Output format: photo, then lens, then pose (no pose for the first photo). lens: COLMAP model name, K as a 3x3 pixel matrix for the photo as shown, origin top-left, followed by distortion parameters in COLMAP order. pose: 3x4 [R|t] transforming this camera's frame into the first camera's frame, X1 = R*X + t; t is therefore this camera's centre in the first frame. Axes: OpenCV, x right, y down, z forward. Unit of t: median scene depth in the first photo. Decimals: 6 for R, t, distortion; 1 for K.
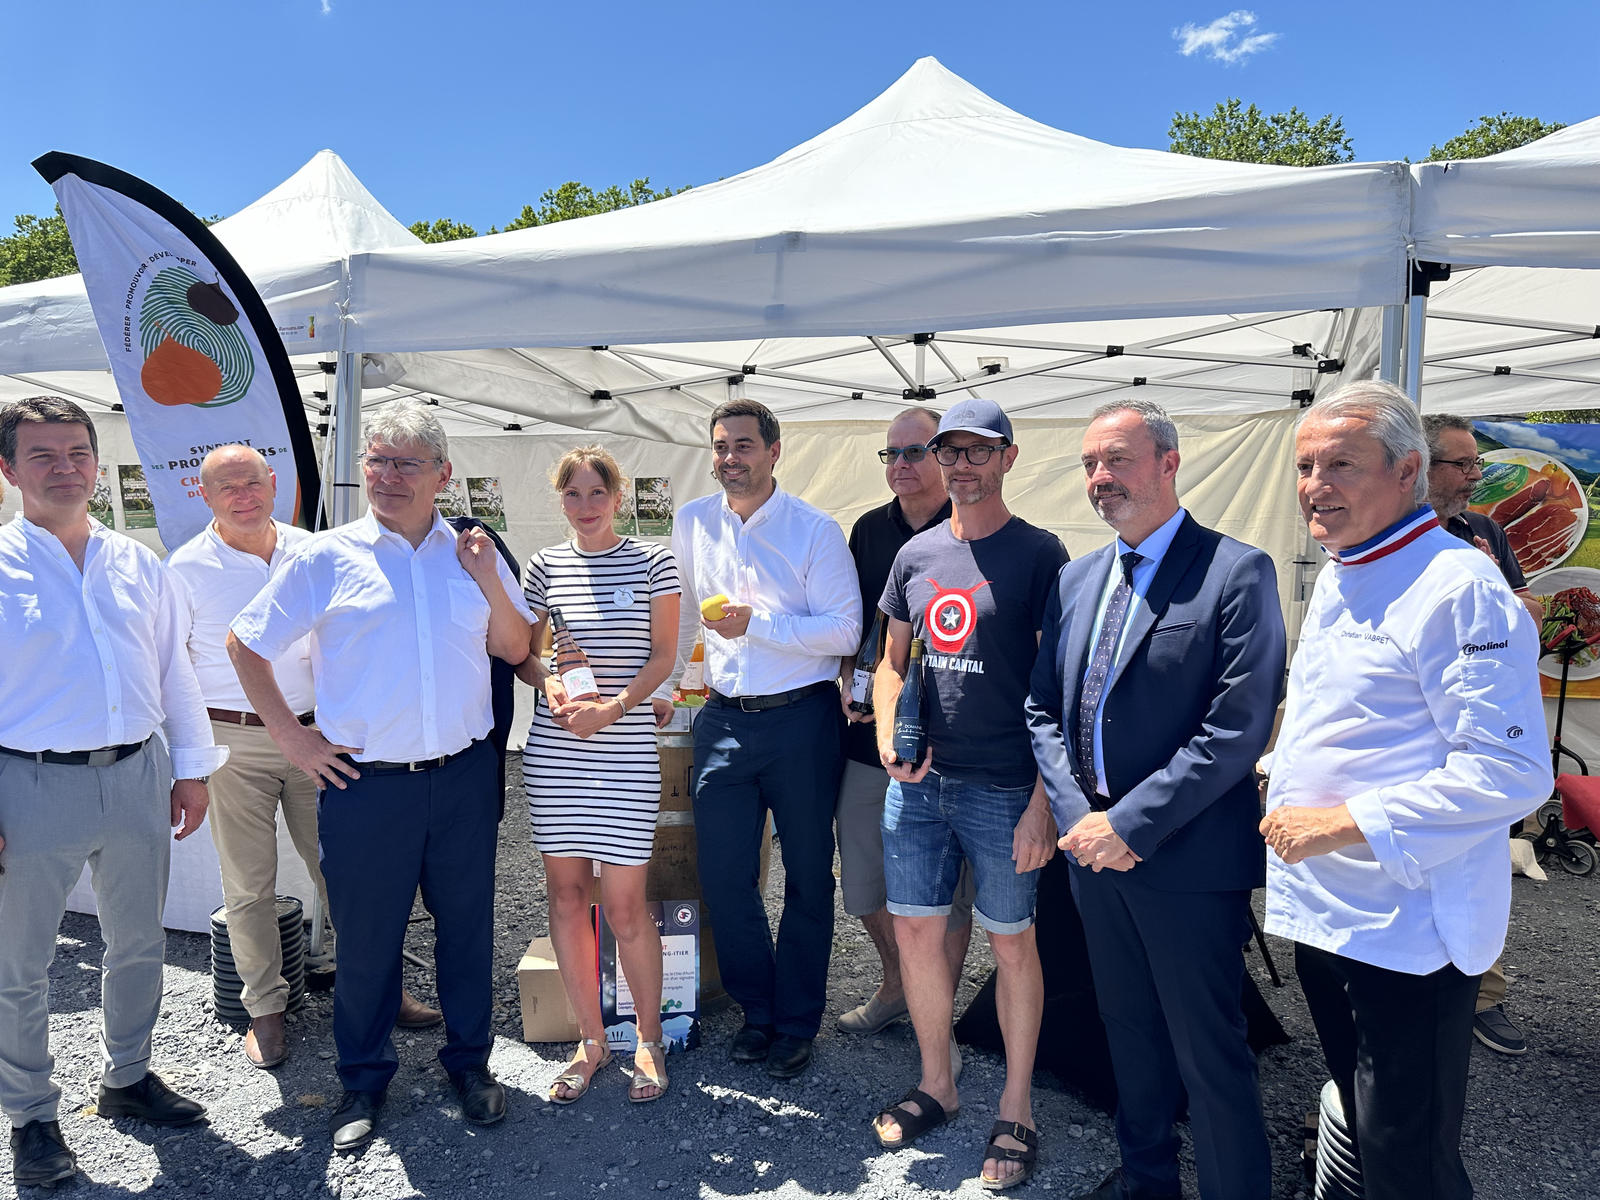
lens RADIAL K [[1120.7, 0, 796.1], [0, 1120.7, 602.1], [0, 0, 1]] dist [0.044681, -0.066497]
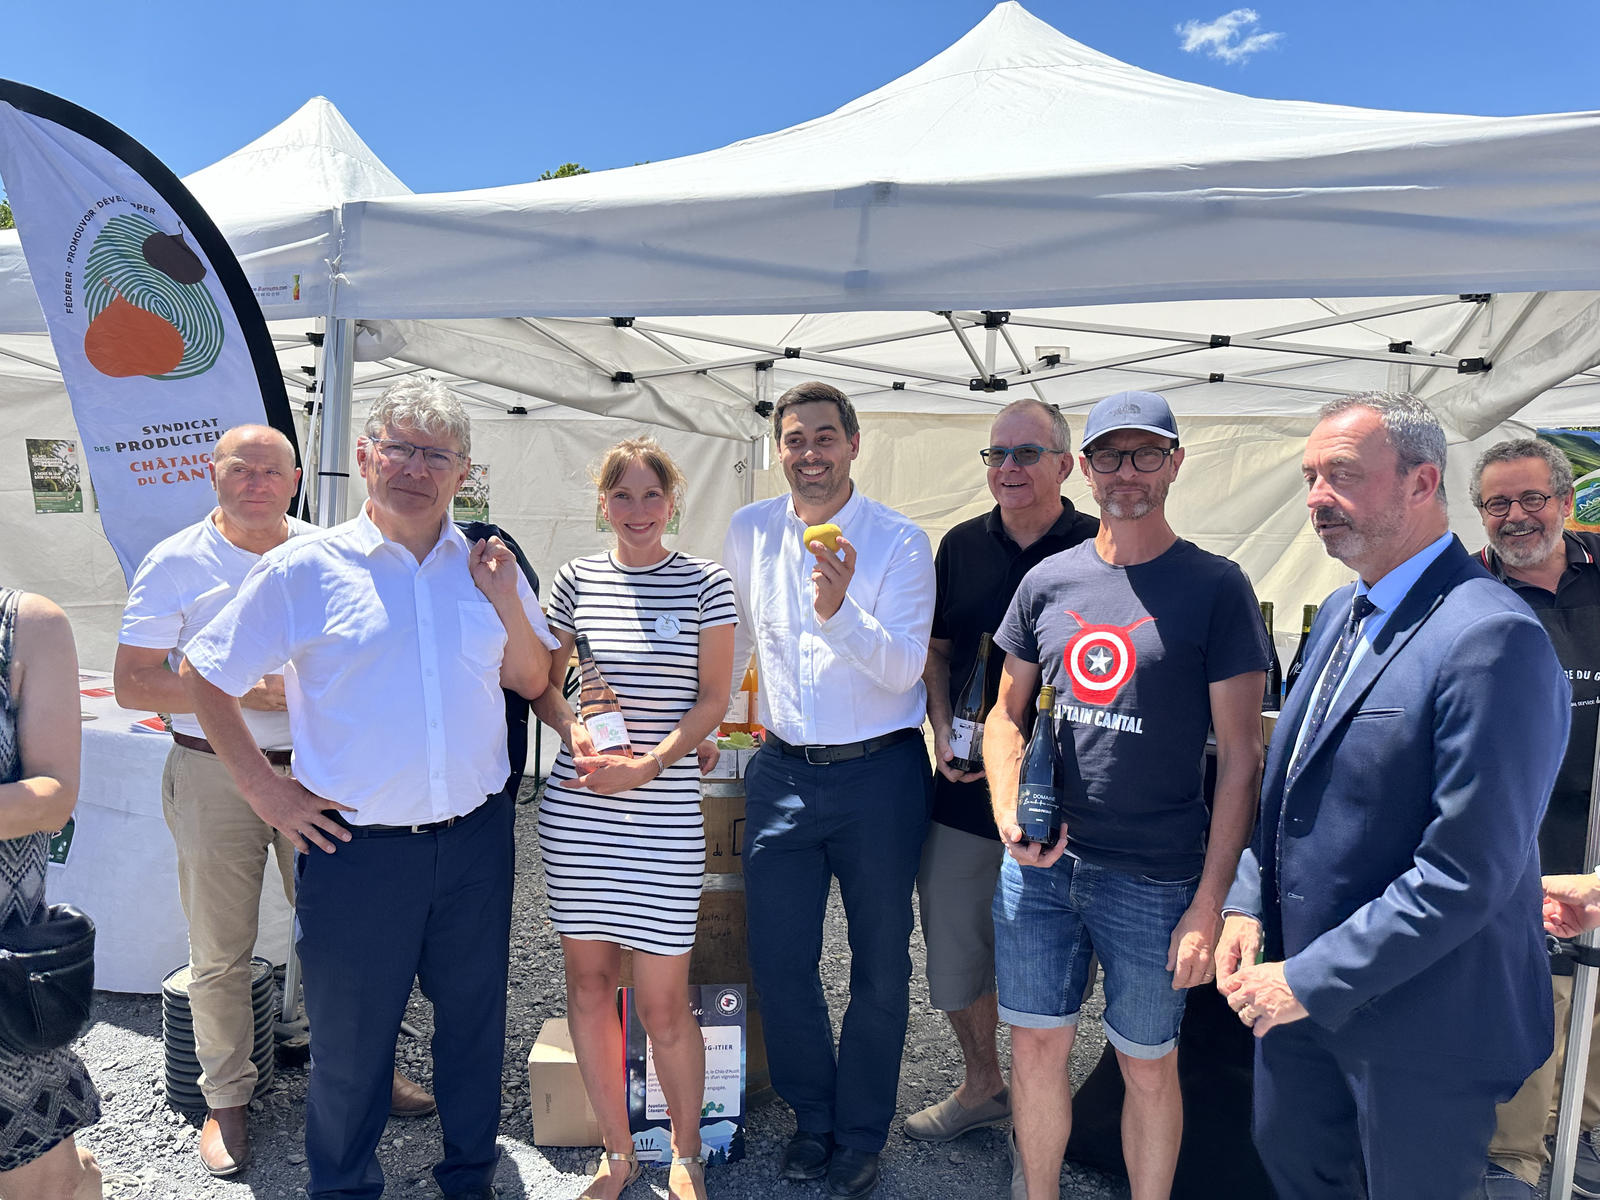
lens RADIAL K [[1120.7, 0, 793.8], [0, 1120.7, 605.2], [0, 0, 1]] dist [0.044681, -0.066497]
pose [[0.999643, 0.020797, 0.016786, -0.072222], [-0.020960, 0.999734, 0.009603, -0.025129], [-0.016582, -0.009951, 0.999813, 0.165718]]
